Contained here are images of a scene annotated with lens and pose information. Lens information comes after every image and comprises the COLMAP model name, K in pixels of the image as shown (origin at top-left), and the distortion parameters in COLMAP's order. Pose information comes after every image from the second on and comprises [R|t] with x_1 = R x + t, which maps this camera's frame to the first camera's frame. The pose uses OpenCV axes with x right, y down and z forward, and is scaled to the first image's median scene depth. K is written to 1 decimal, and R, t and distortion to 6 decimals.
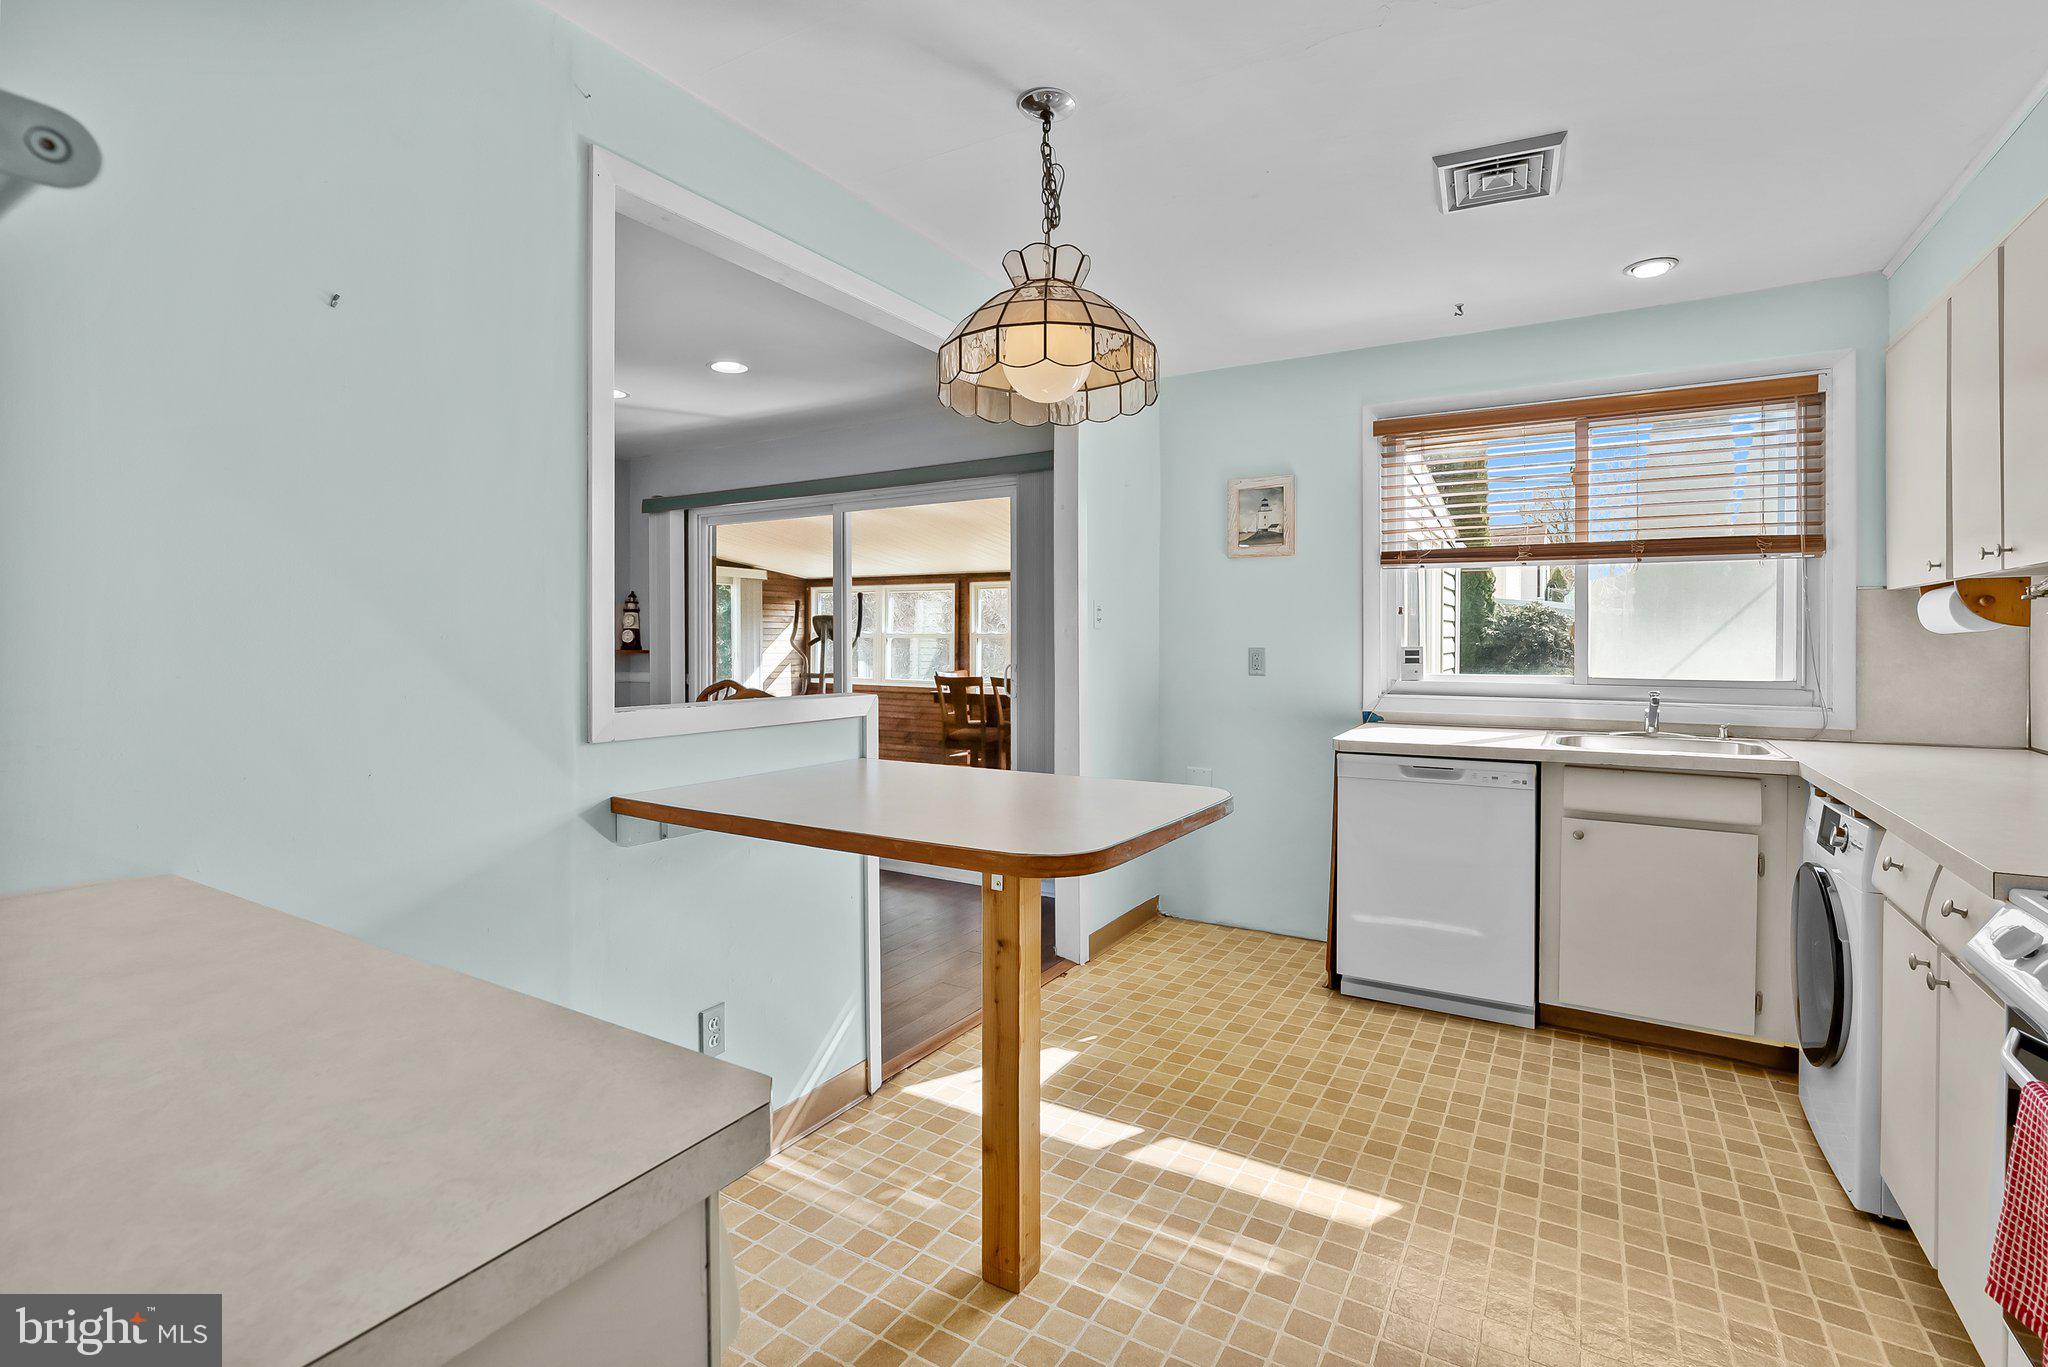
lens RADIAL K [[953.4, 0, 1024.0], [0, 953.4, 637.5], [0, 0, 1]] dist [-0.000824, -0.000017]
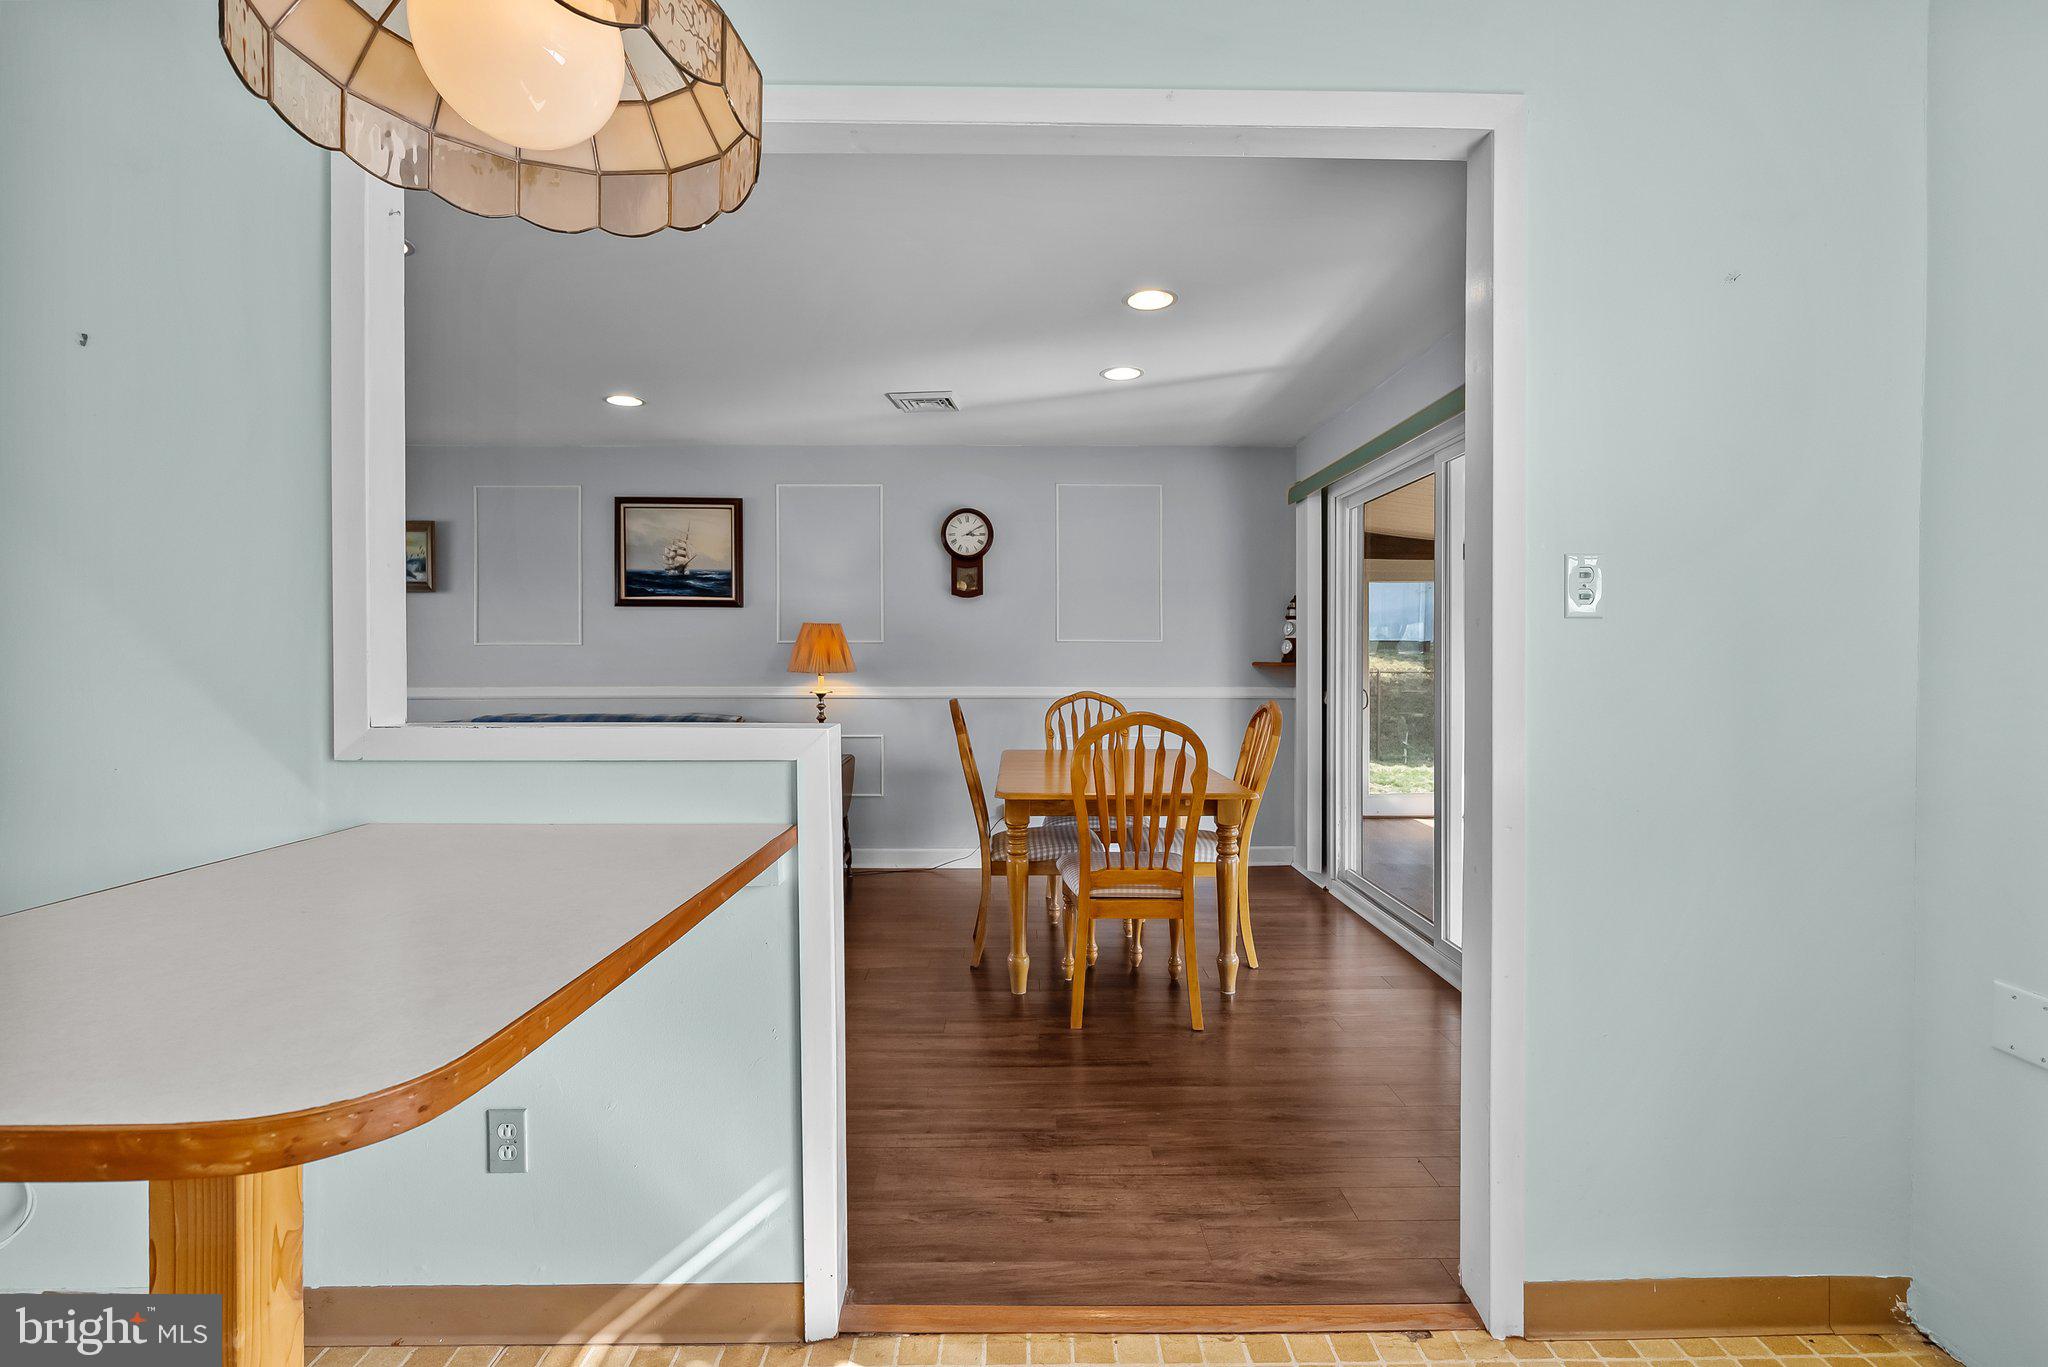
lens RADIAL K [[951.8, 0, 1027.7], [0, 951.8, 657.4], [0, 0, 1]] dist [-0.008779, -0.000118]
pose [[0.530522, 0.006871, -0.847644, 0.470277], [-0.001557, 0.999973, 0.007131, 0.005751], [0.847670, -0.002464, 0.530518, 0.789647]]
